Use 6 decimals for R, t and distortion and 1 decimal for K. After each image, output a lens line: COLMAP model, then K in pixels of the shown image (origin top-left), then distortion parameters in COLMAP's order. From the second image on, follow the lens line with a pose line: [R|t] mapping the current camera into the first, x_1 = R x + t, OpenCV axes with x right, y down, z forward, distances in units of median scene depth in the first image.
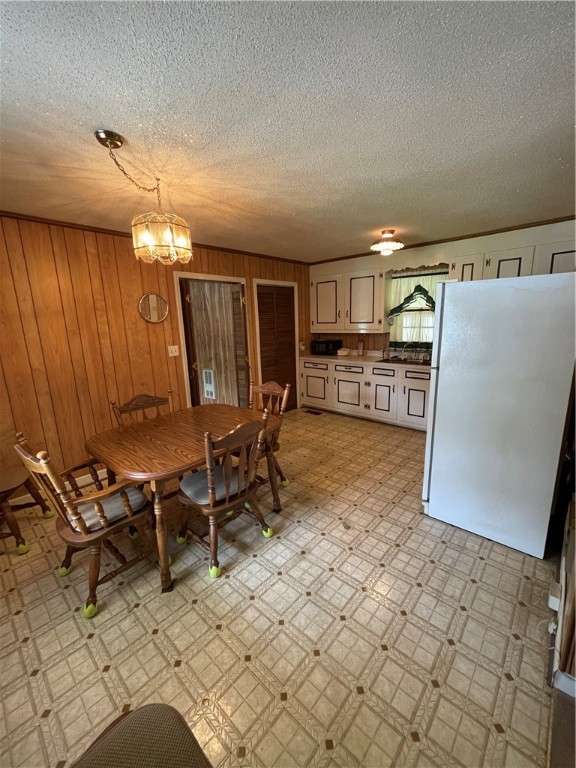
lens RADIAL K [[310.3, 0, 289.3], [0, 310.3, 383.6], [0, 0, 1]] dist [-0.003306, -0.000067]
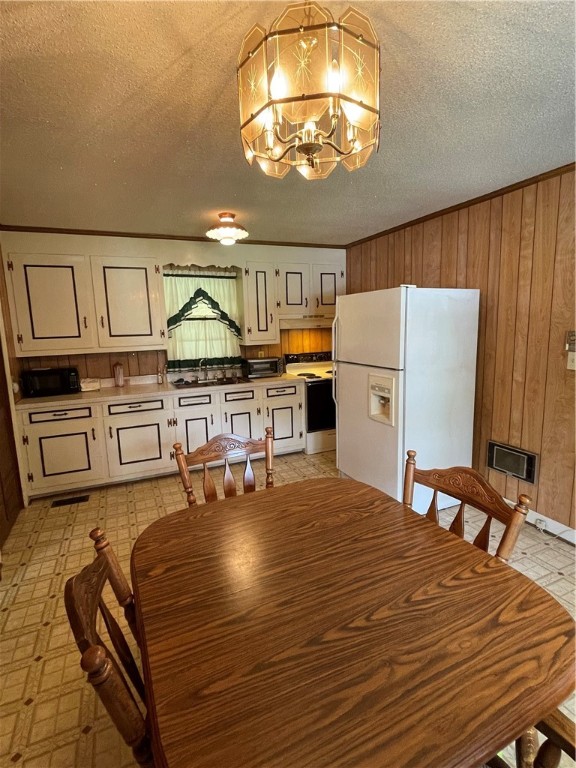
lens RADIAL K [[383.7, 0, 289.2], [0, 383.7, 384.2], [0, 0, 1]] dist [-0.002372, -0.000047]
pose [[0.402758, -0.121817, 0.907164, -0.406611], [0.203217, 0.978269, 0.041142, -0.064100], [-0.892462, 0.167781, 0.418761, 0.398899]]
